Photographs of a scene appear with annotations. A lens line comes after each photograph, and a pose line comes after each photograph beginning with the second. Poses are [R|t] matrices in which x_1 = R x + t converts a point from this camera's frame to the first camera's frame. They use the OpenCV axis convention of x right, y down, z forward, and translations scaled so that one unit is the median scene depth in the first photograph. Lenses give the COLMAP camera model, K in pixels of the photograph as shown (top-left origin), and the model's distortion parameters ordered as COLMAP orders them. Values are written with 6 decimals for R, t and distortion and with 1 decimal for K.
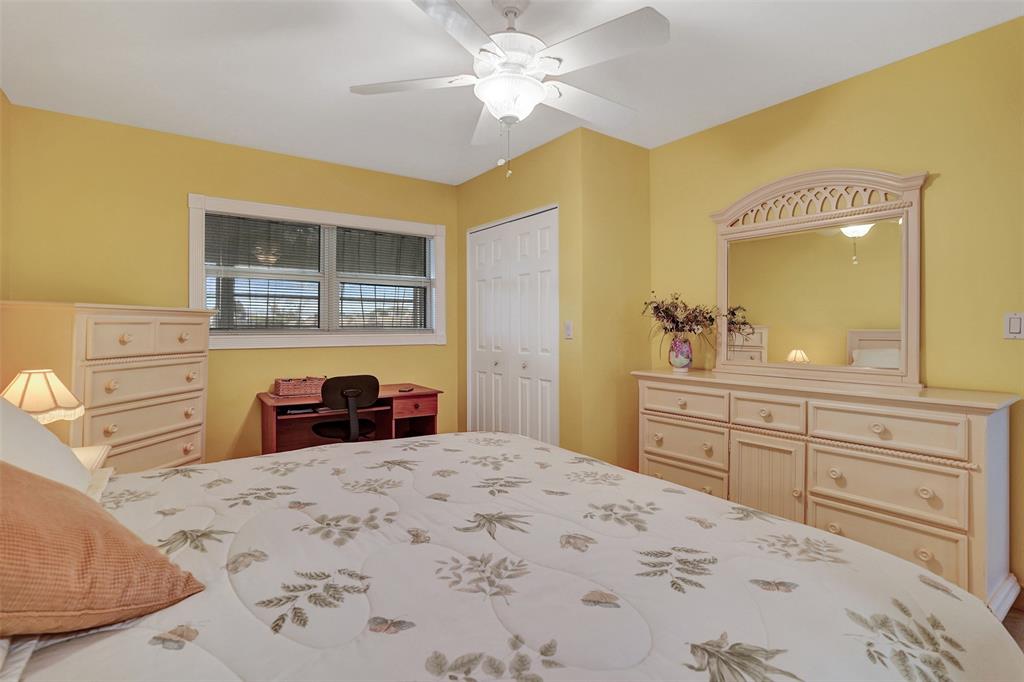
lens RADIAL K [[503.2, 0, 518.3], [0, 503.2, 322.9], [0, 0, 1]] dist [-0.002334, 0.000732]
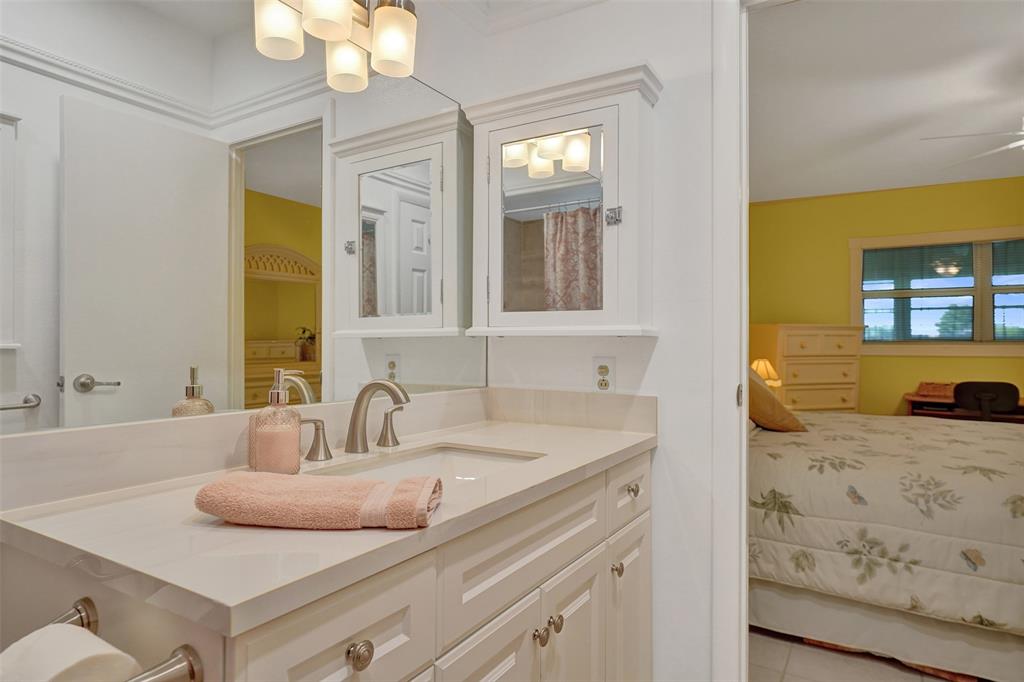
lens RADIAL K [[595.8, 0, 512.0], [0, 595.8, 341.0], [0, 0, 1]] dist [0.000296, -0.000182]
pose [[0.399741, -0.004999, -0.916615, 0.486044], [0.005865, 0.999979, -0.002895, 0.015506], [0.916610, -0.004219, 0.399761, -0.507187]]
